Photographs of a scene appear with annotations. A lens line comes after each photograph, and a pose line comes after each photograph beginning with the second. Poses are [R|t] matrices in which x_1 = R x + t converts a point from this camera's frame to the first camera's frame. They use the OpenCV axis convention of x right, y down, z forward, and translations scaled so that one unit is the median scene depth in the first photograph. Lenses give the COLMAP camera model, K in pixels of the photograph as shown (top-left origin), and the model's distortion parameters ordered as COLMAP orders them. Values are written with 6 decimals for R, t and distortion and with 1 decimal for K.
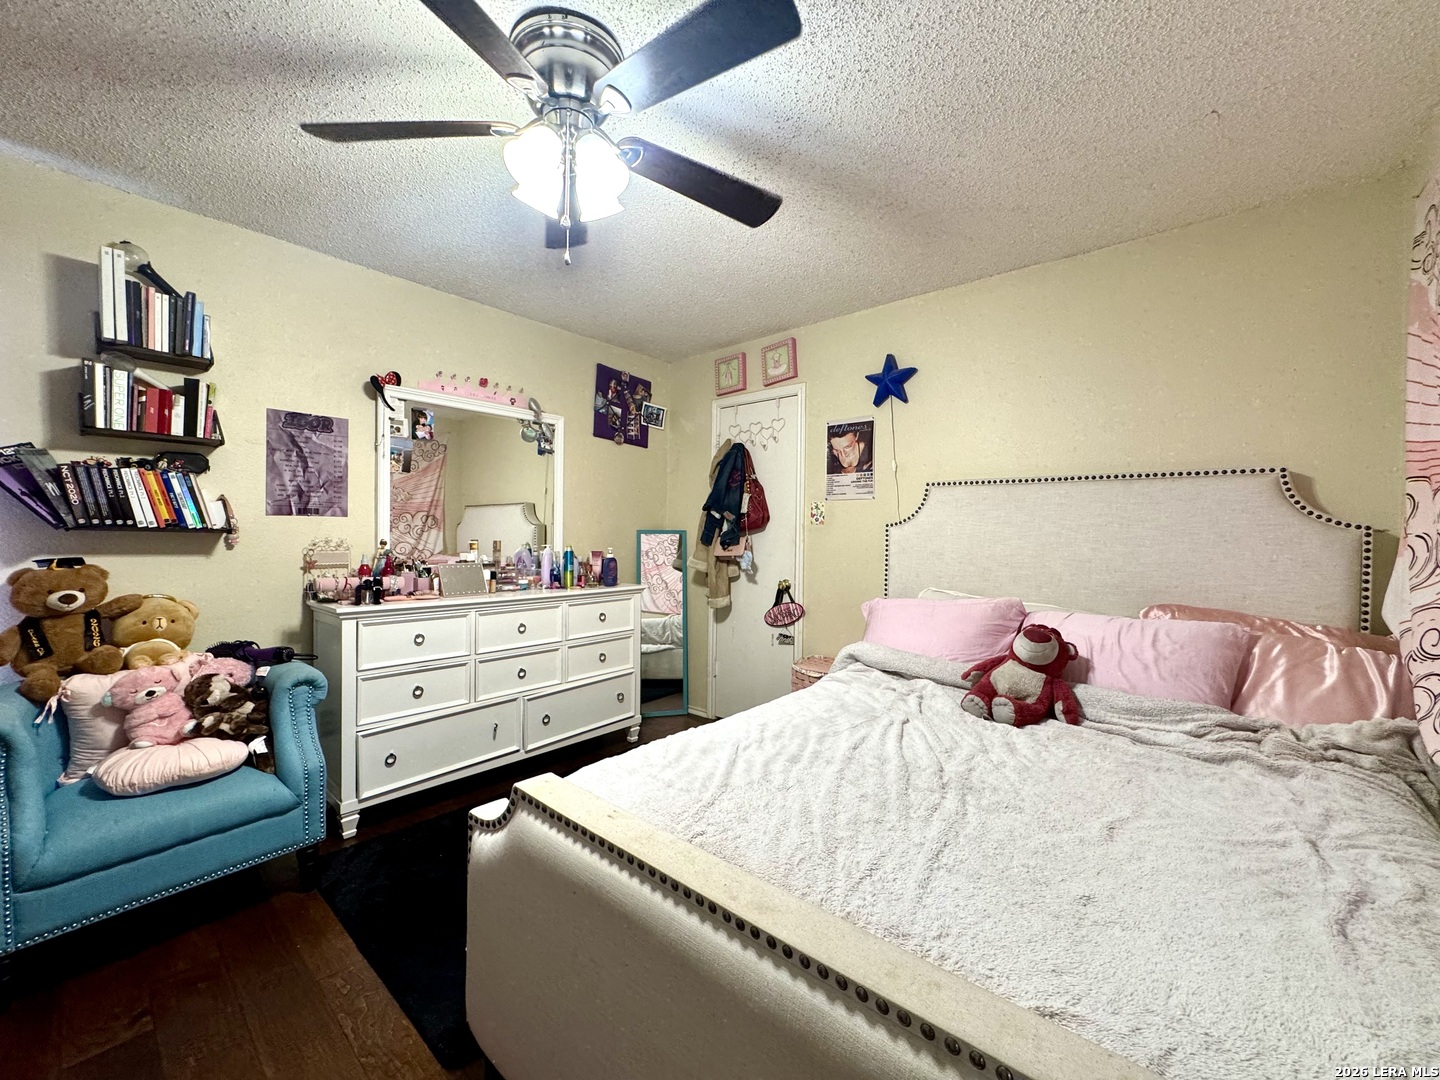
lens RADIAL K [[580.6, 0, 720.0], [0, 580.6, 540.0], [0, 0, 1]] dist [-0.002088, -0.000168]
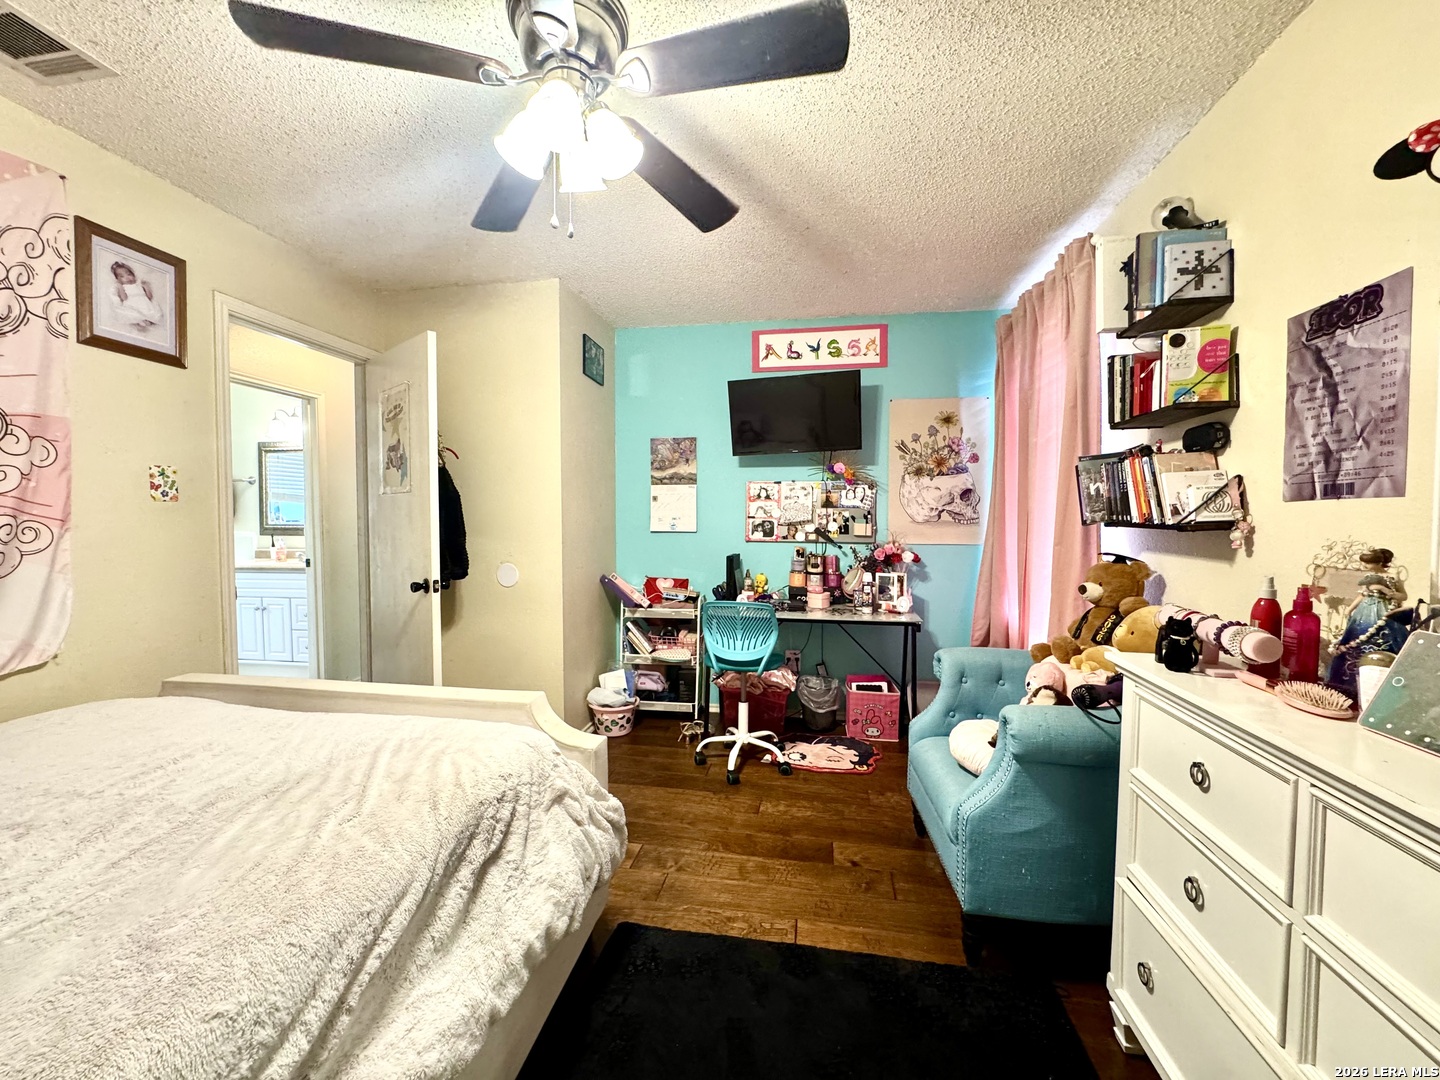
lens RADIAL K [[580.6, 0, 720.0], [0, 580.6, 540.0], [0, 0, 1]] dist [-0.002088, -0.000168]
pose [[-0.855682, 0.004283, -0.517484, 0.013099], [-0.017857, 0.999126, 0.037796, -0.015552], [0.517194, 0.041582, -0.854858, 1.166352]]
